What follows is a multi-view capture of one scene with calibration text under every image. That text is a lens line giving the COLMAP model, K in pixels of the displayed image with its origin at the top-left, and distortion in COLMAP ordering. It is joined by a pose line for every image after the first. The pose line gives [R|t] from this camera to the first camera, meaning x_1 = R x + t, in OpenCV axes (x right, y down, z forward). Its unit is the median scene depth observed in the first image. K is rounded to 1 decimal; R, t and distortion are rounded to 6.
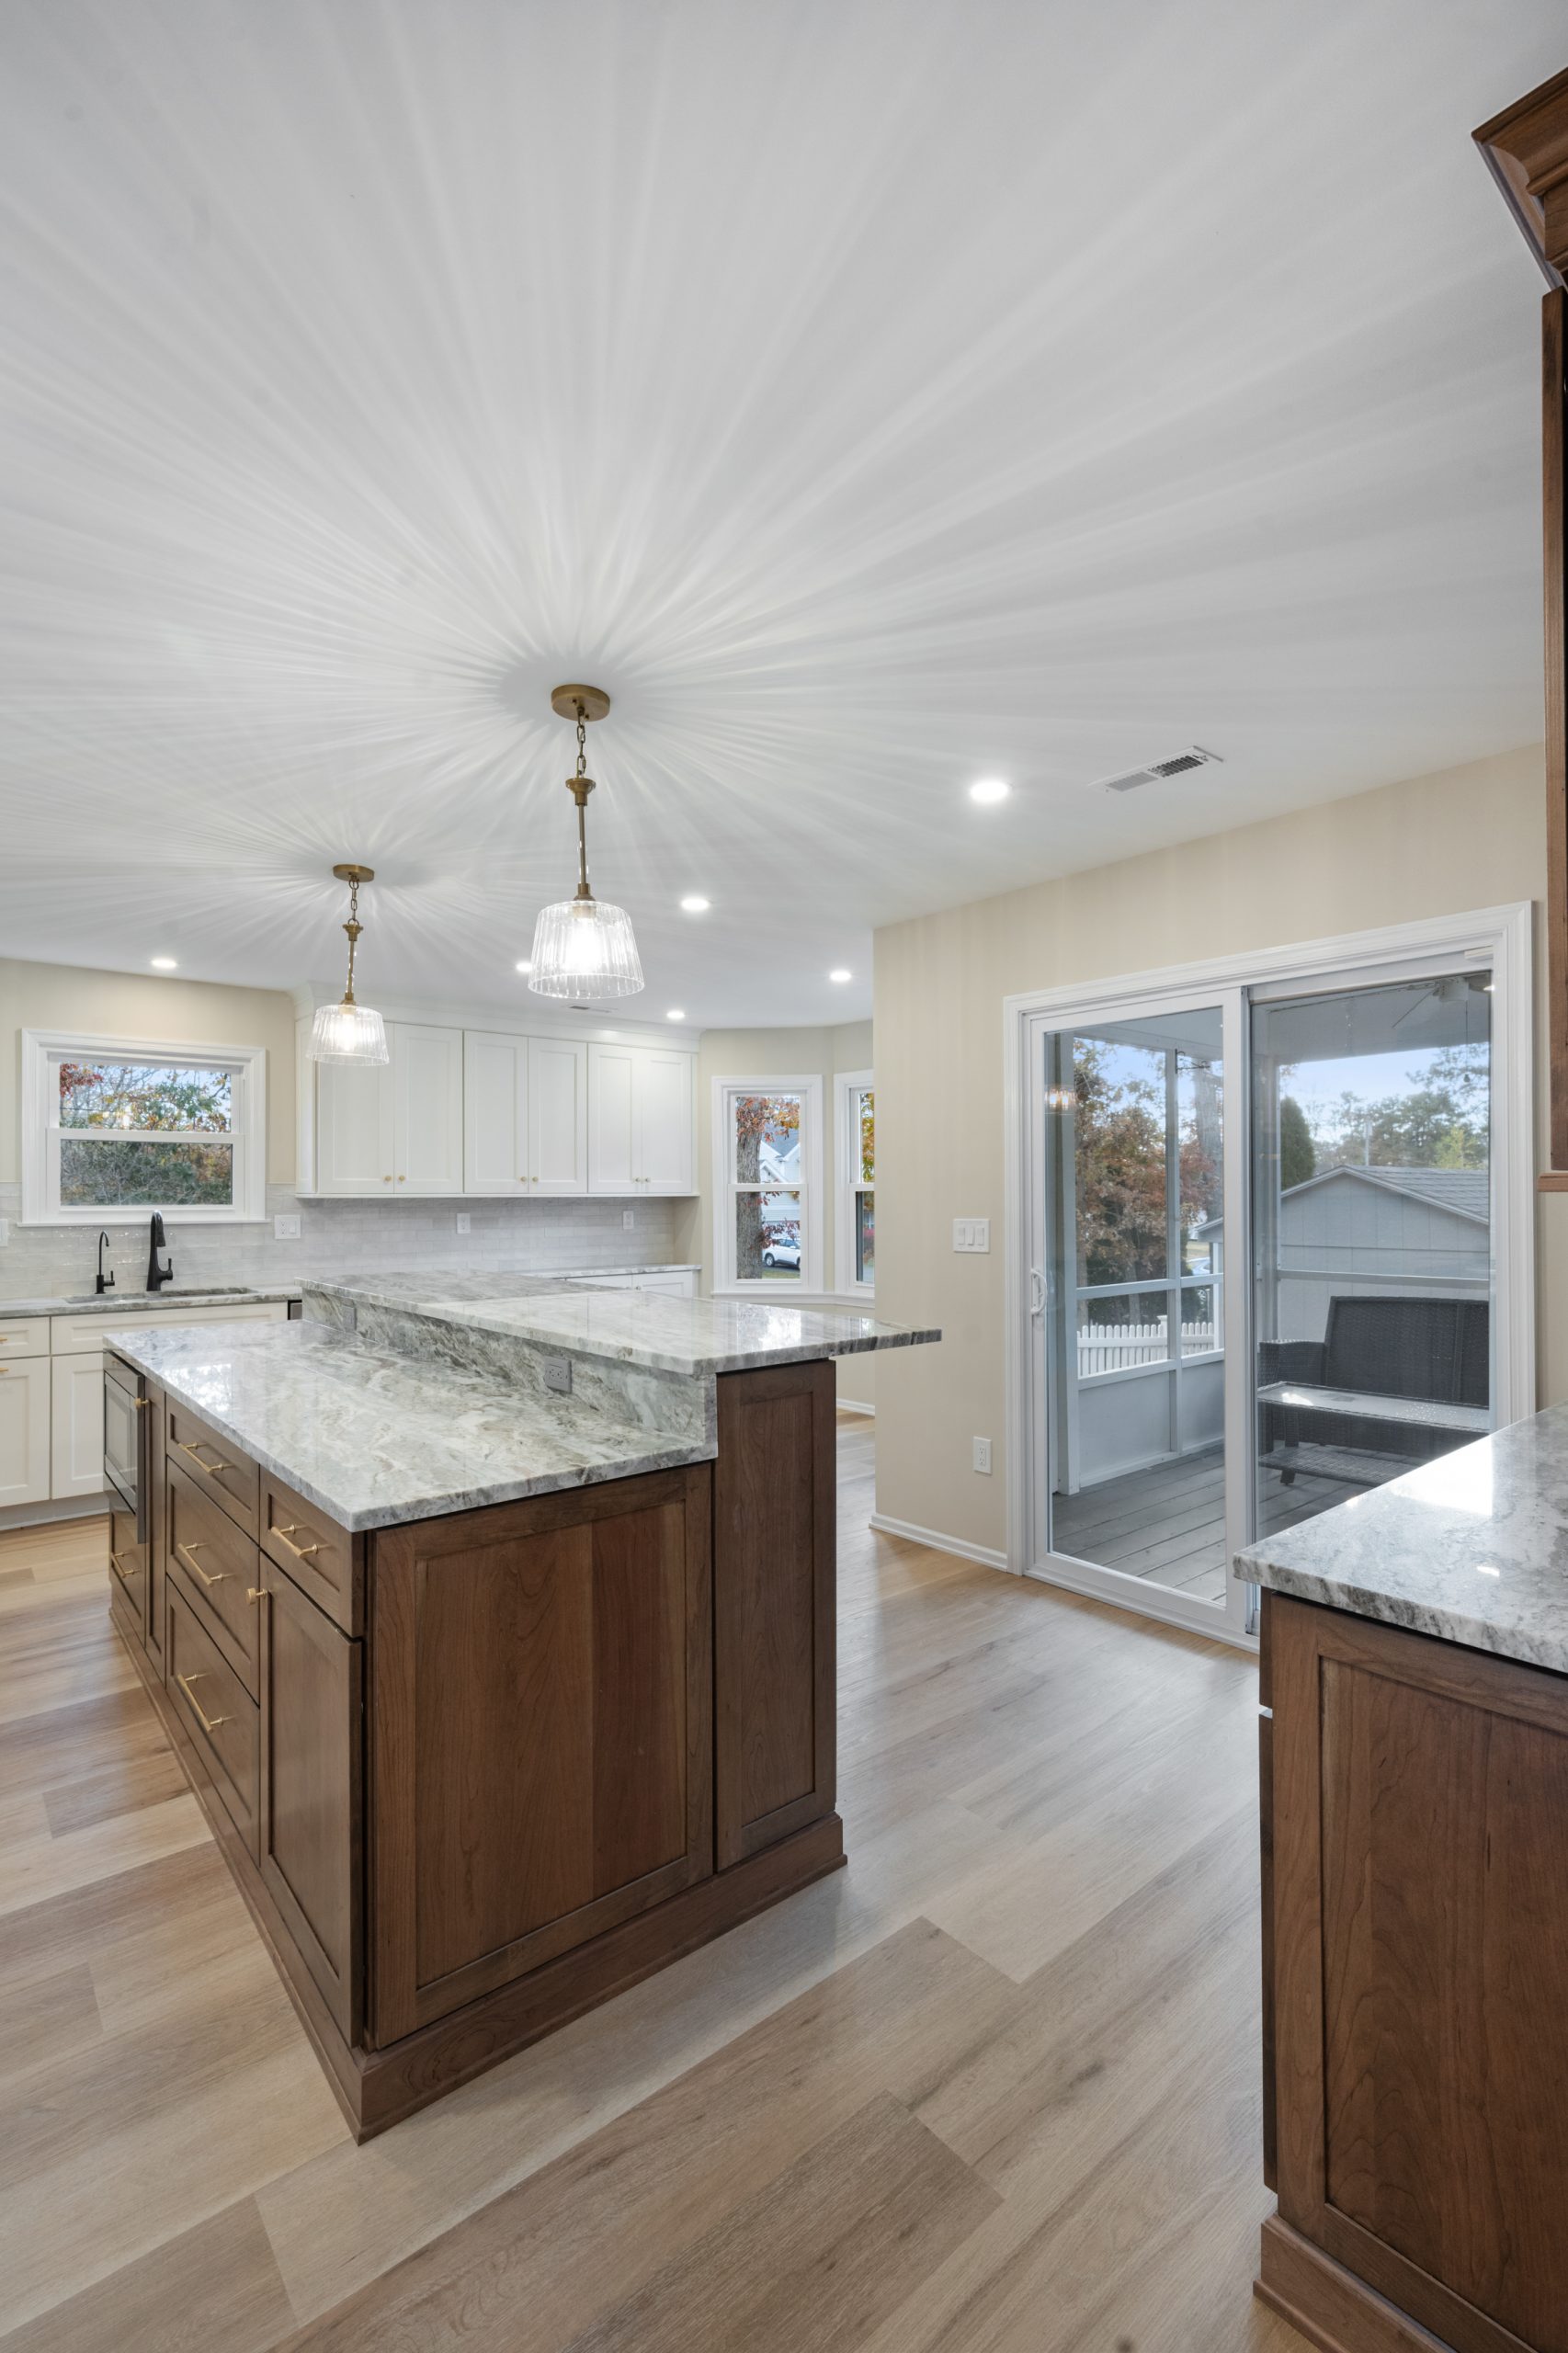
lens RADIAL K [[1035.5, 0, 793.0], [0, 1035.5, 1197.2], [0, 0, 1]] dist [0.000882, -0.000179]
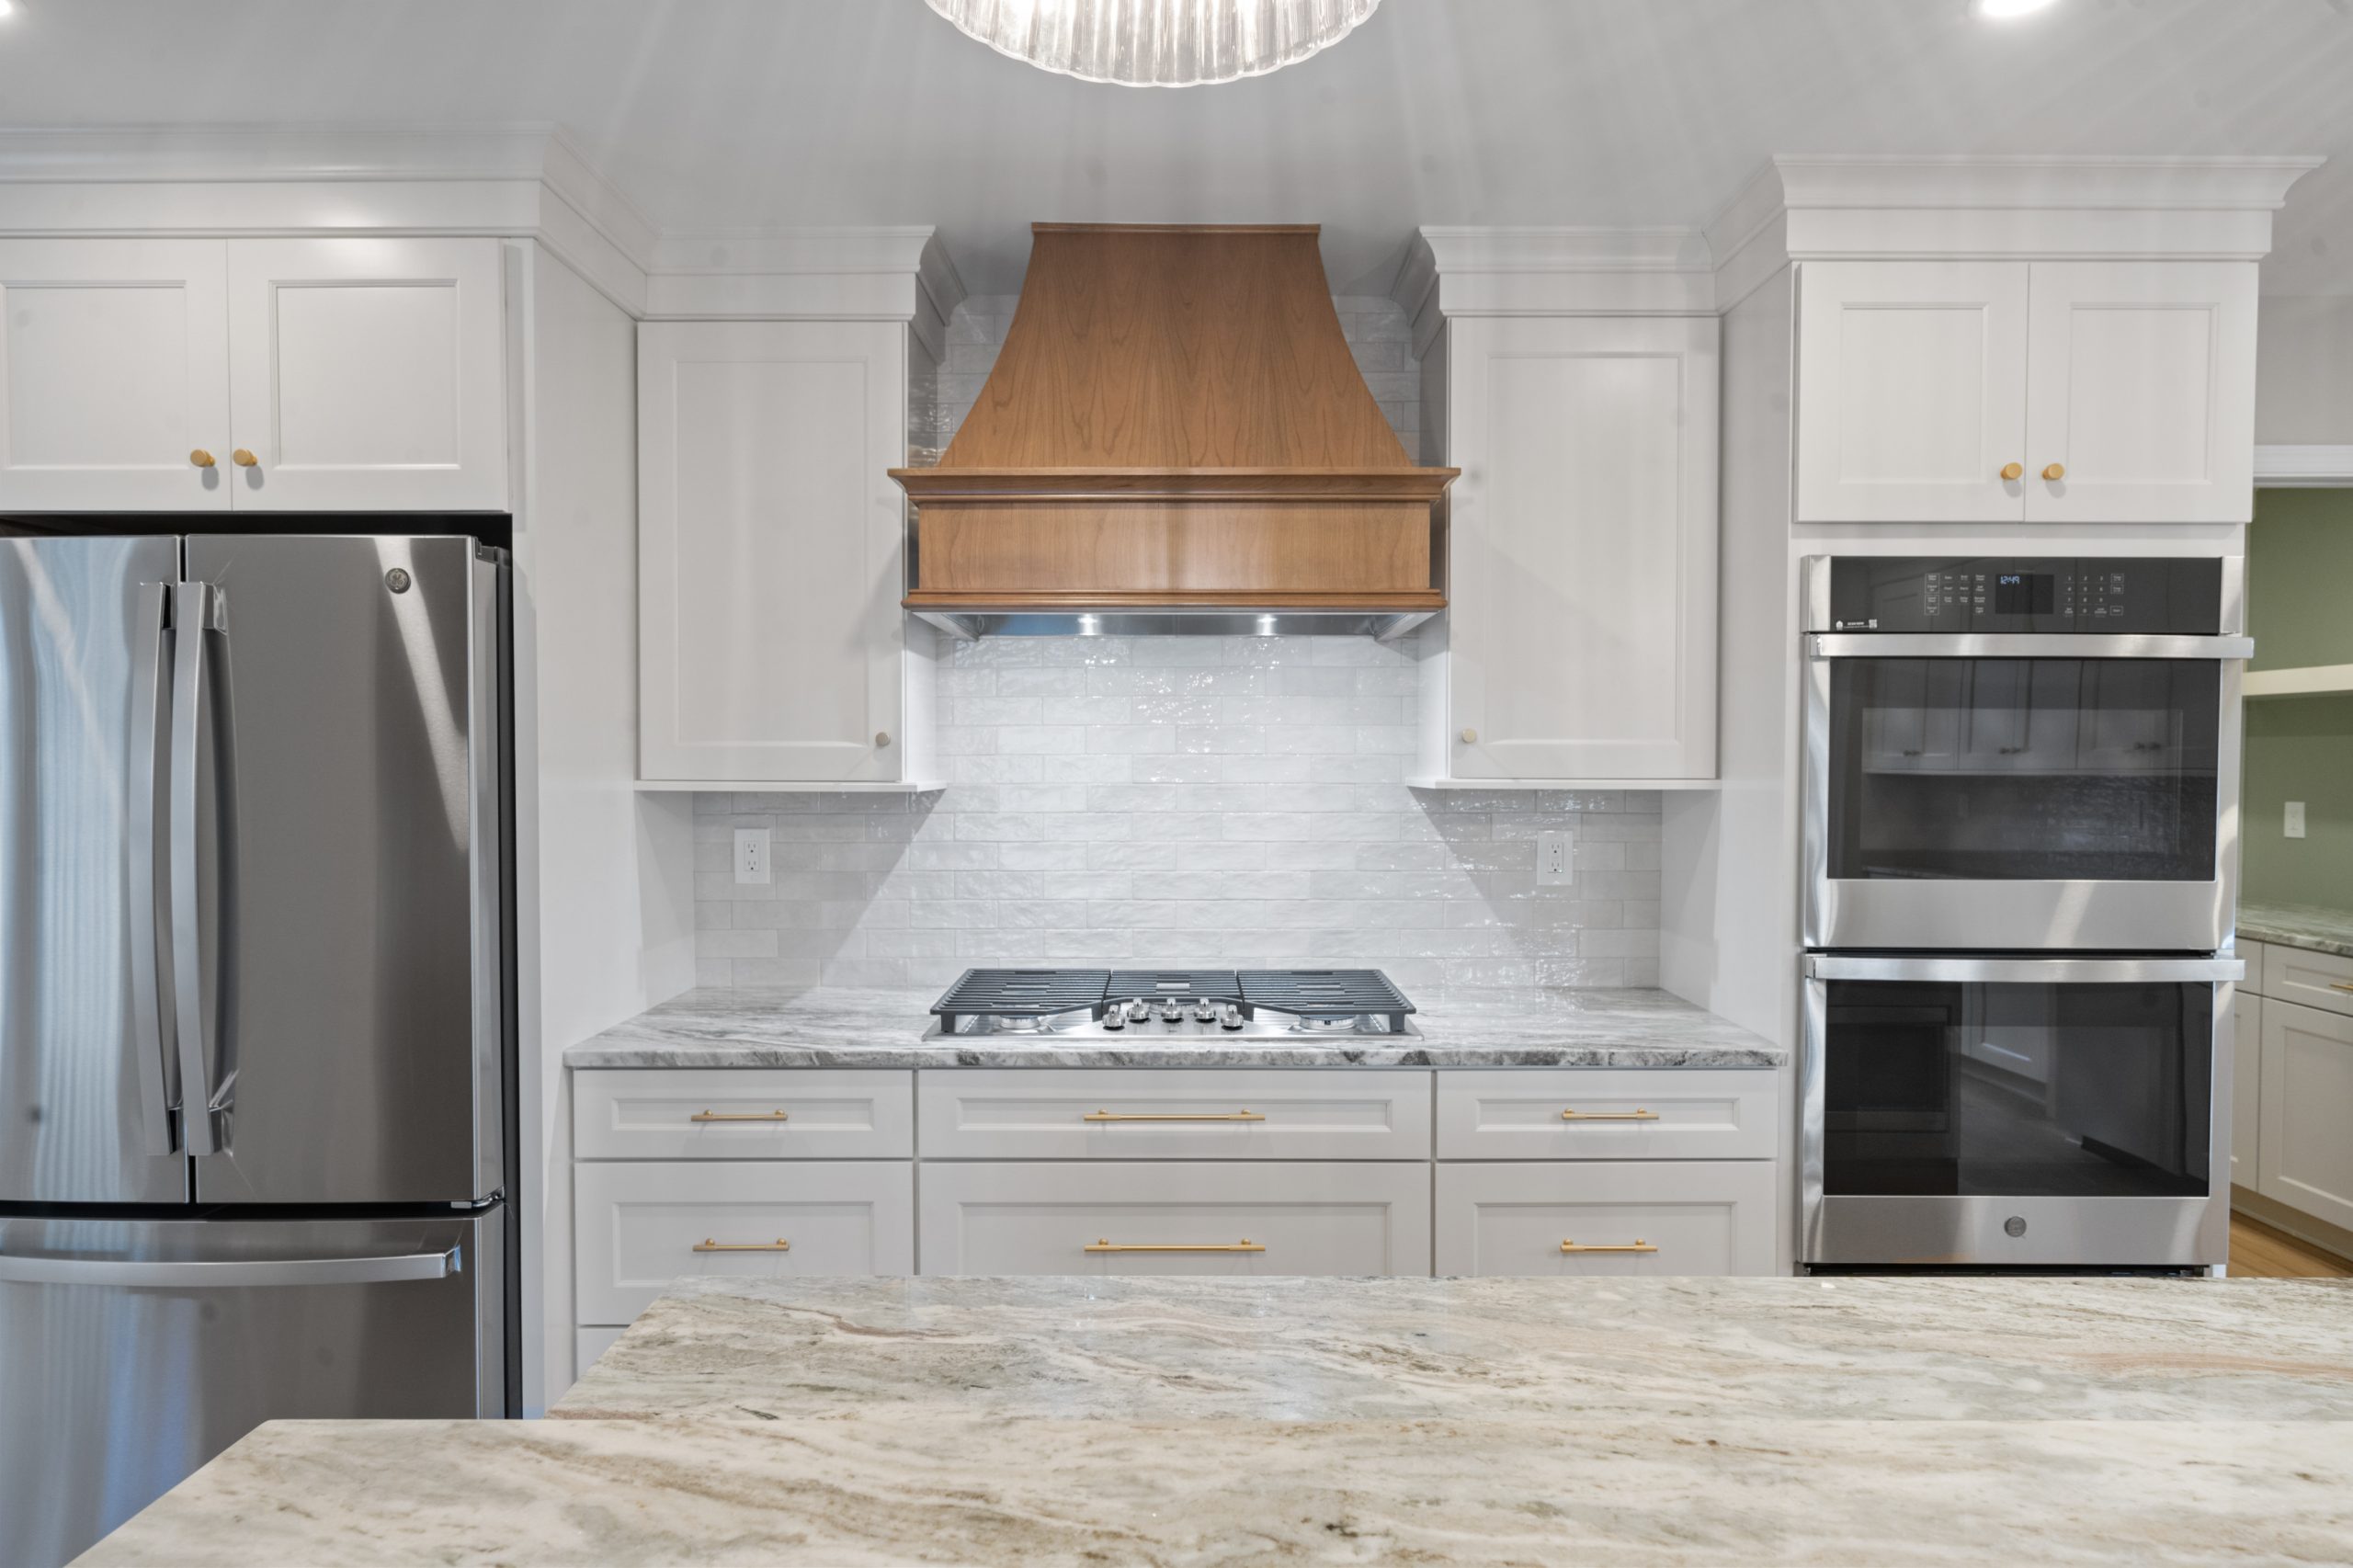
lens RADIAL K [[1340.5, 0, 1183.6], [0, 1340.5, 786.8], [0, 0, 1]] dist [-0.002747, 0.001637]
pose [[-0.651840, 0.022729, -0.758016, 0.017976], [0.002022, 0.999599, 0.028234, -0.029567], [0.758354, 0.016872, -0.651625, 1.024260]]
